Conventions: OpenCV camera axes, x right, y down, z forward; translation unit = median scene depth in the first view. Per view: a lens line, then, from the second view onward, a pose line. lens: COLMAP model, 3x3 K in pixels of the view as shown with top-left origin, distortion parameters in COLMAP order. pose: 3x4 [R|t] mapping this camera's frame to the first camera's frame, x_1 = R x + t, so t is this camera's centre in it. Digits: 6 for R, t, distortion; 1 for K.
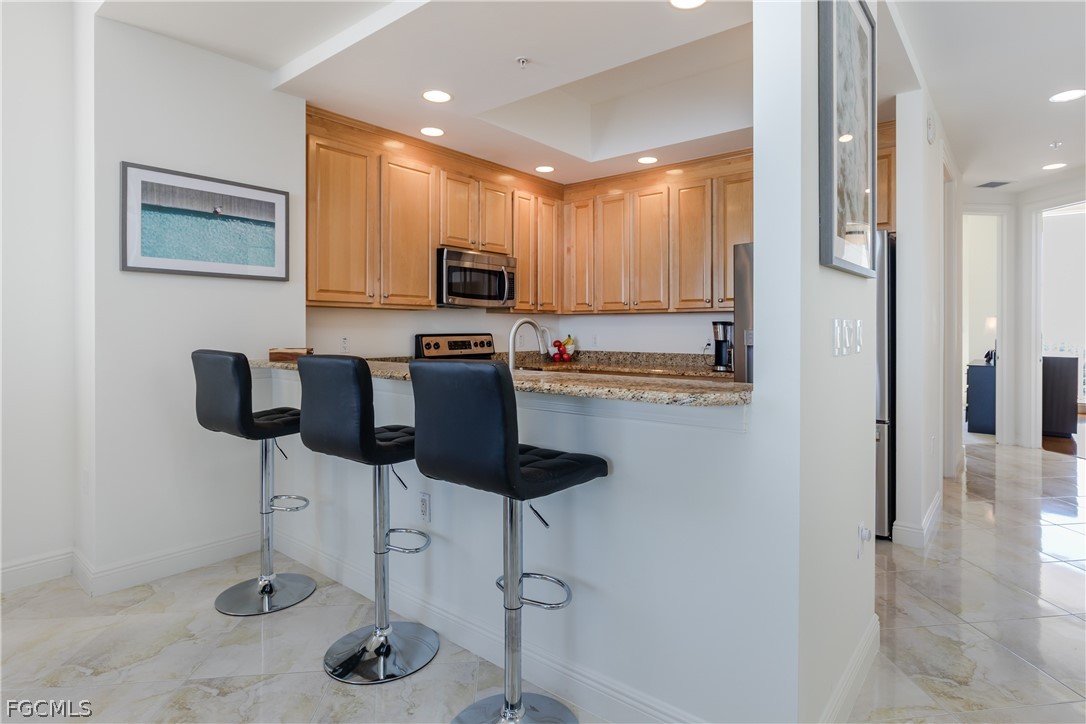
lens RADIAL K [[565.9, 0, 580.5], [0, 565.9, 329.0], [0, 0, 1]] dist [-0.001767, -0.000340]
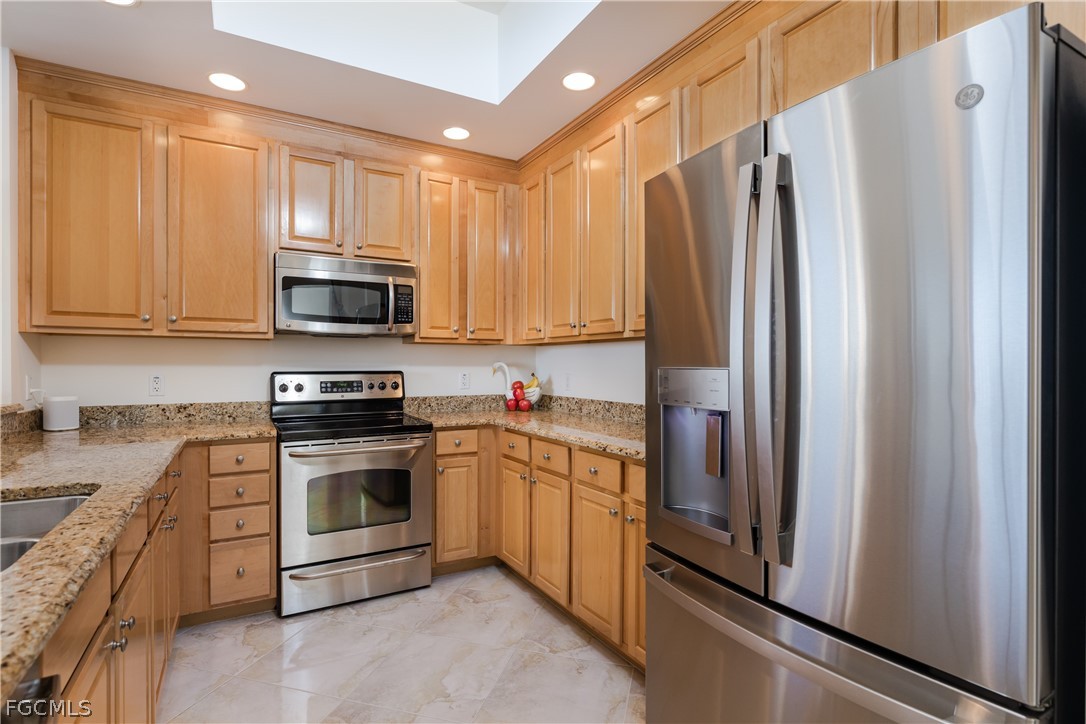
lens RADIAL K [[526.7, 0, 541.4], [0, 526.7, 368.8], [0, 0, 1]] dist [-0.001113, 0.000233]
pose [[0.921191, 0.005239, -0.389075, 0.296569], [-0.002050, 0.999961, 0.008612, -0.001723], [0.389104, -0.007136, 0.921166, 0.469085]]
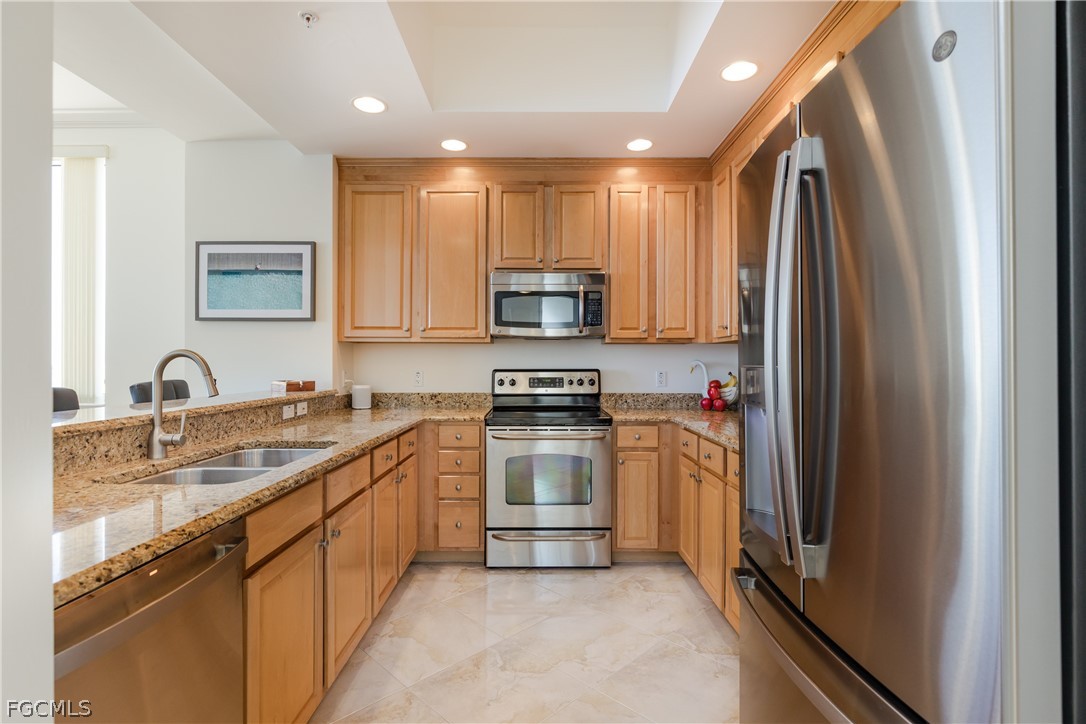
lens RADIAL K [[527.8, 0, 543.0], [0, 527.8, 362.0], [0, 0, 1]] dist [0.001482, 0.000039]
pose [[0.612392, 0.000012, -0.790554, 0.417972], [-0.001426, 0.999998, -0.001090, -0.001719], [0.790553, 0.001795, 0.612391, 0.508183]]
